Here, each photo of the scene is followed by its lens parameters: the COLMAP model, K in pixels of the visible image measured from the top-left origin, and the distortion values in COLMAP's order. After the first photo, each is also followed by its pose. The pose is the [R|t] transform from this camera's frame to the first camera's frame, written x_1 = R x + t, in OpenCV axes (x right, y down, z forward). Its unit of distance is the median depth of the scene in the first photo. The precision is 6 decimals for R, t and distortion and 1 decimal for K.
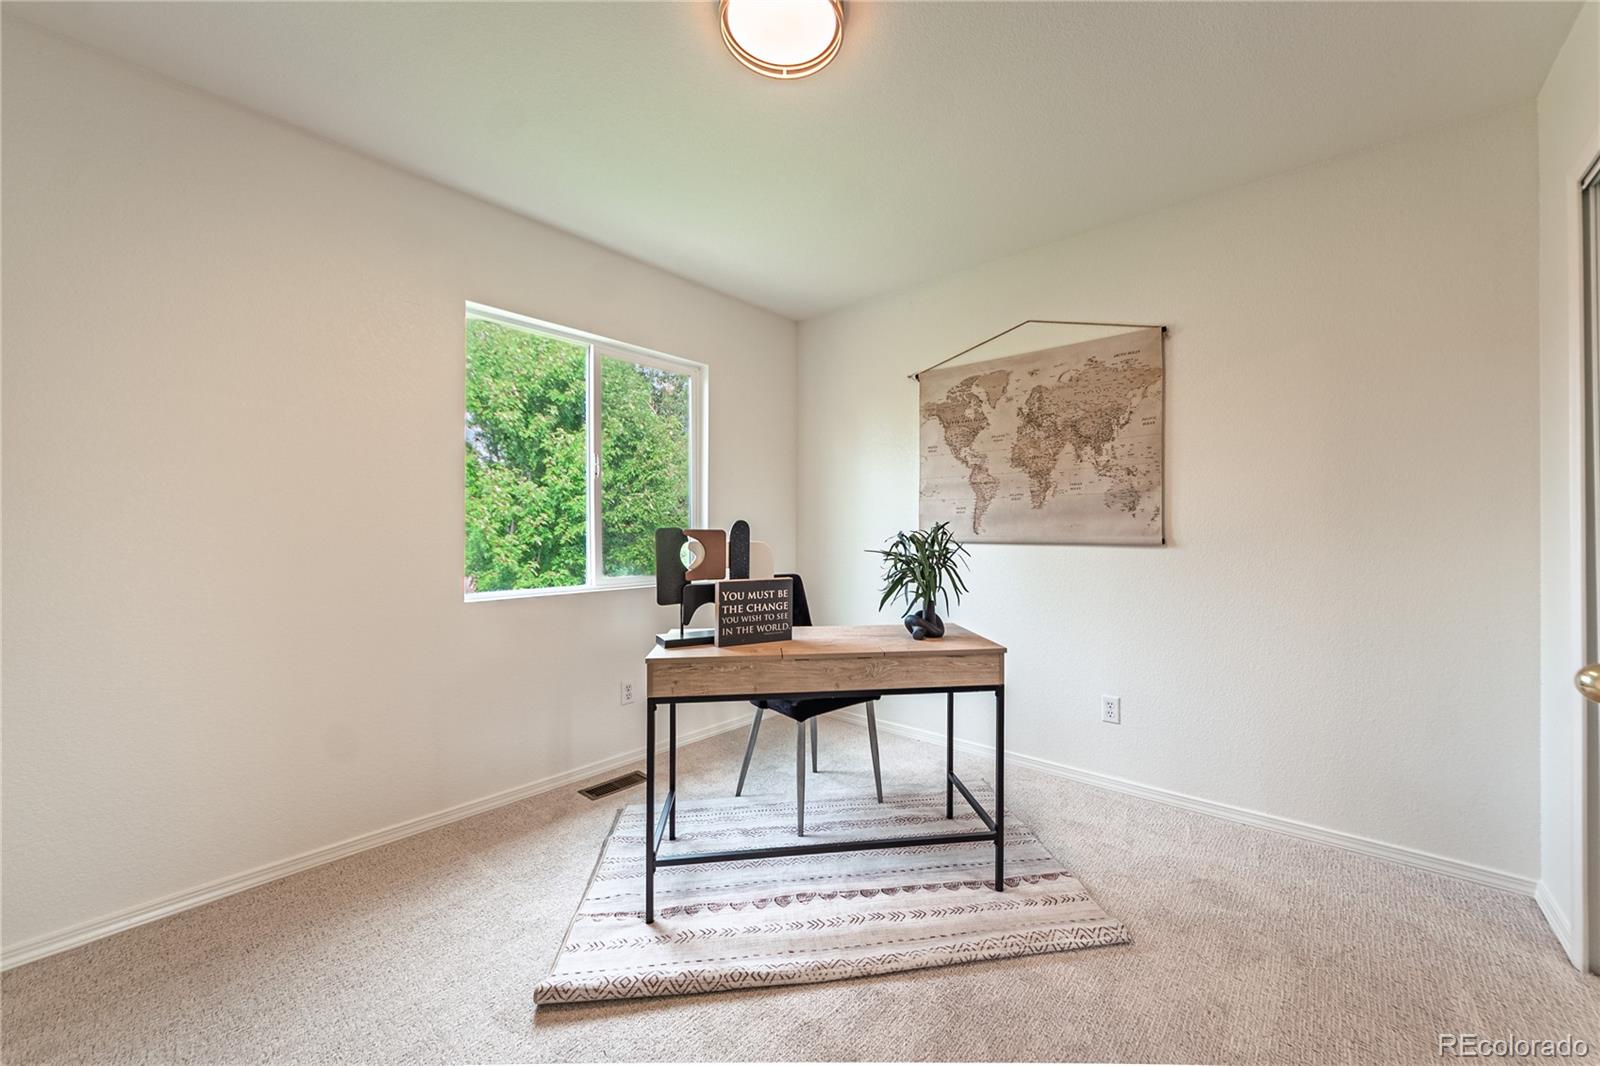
lens RADIAL K [[550.5, 0, 800.0], [0, 550.5, 533.0], [0, 0, 1]] dist [0.001729, 0.000037]
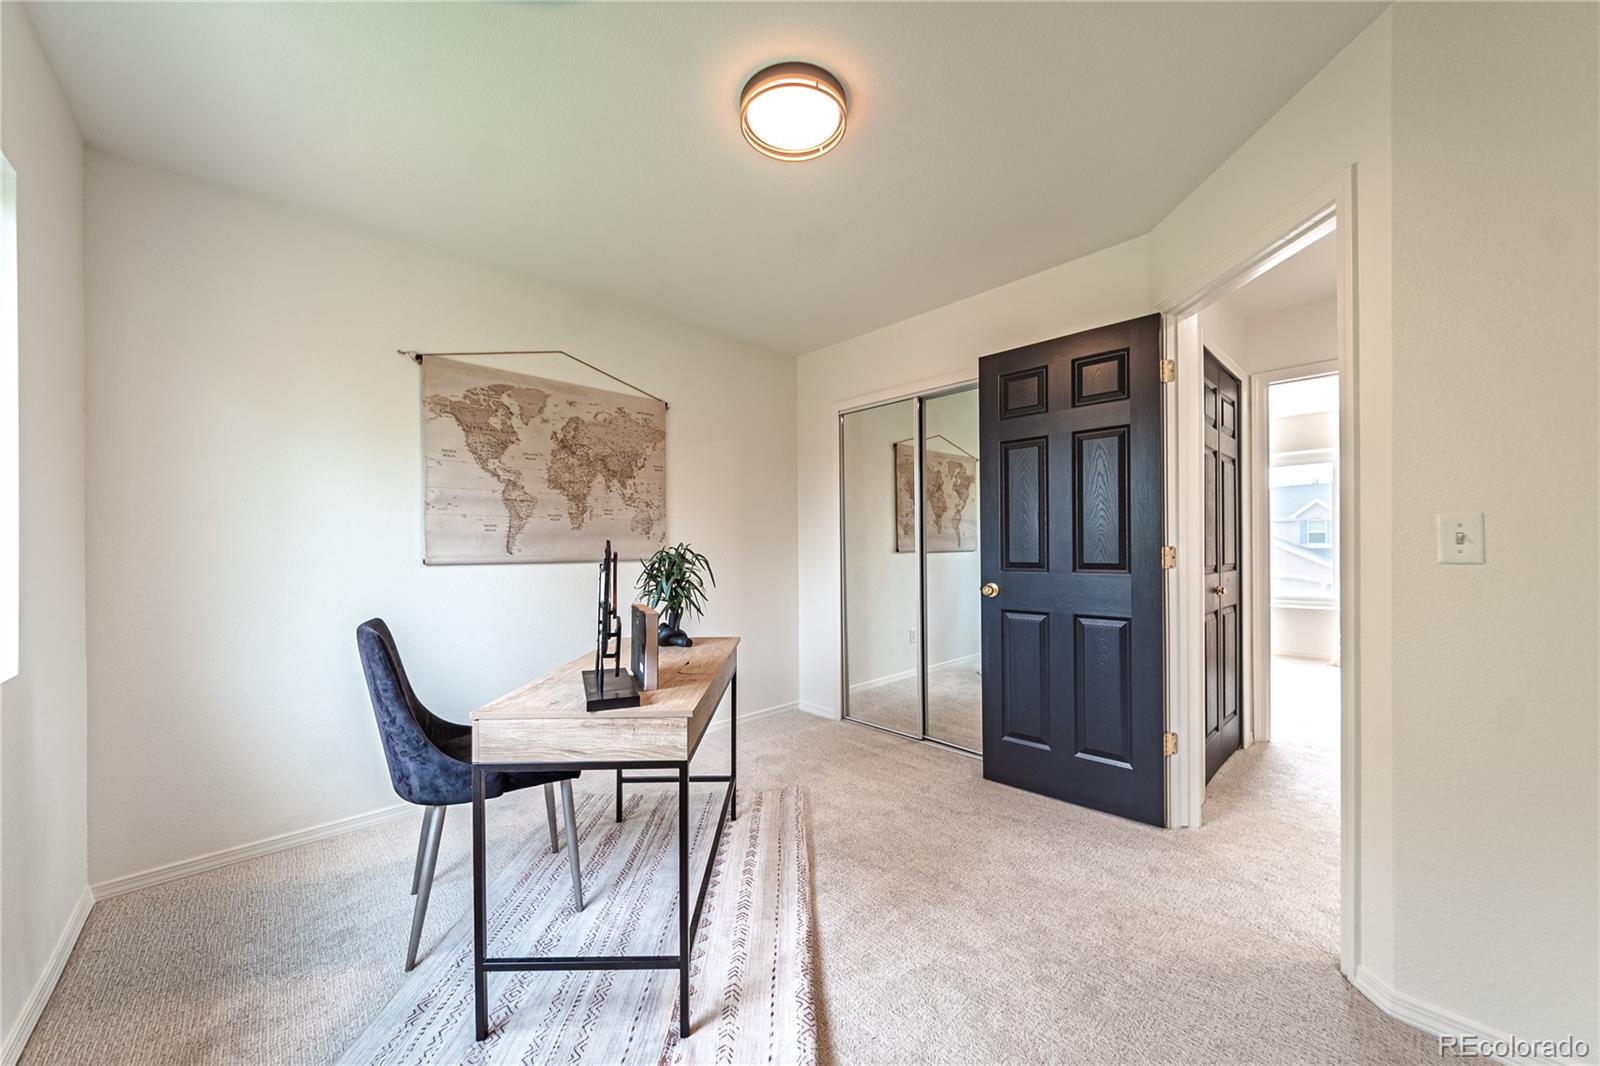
lens RADIAL K [[560.7, 0, 798.8], [0, 560.7, 548.9], [0, 0, 1]] dist [-0.000910, -0.000052]
pose [[0.156101, -0.006021, 0.987723, -0.585883], [0.004642, 0.999975, 0.005362, -0.010039], [-0.987730, 0.003748, 0.156125, 0.387069]]
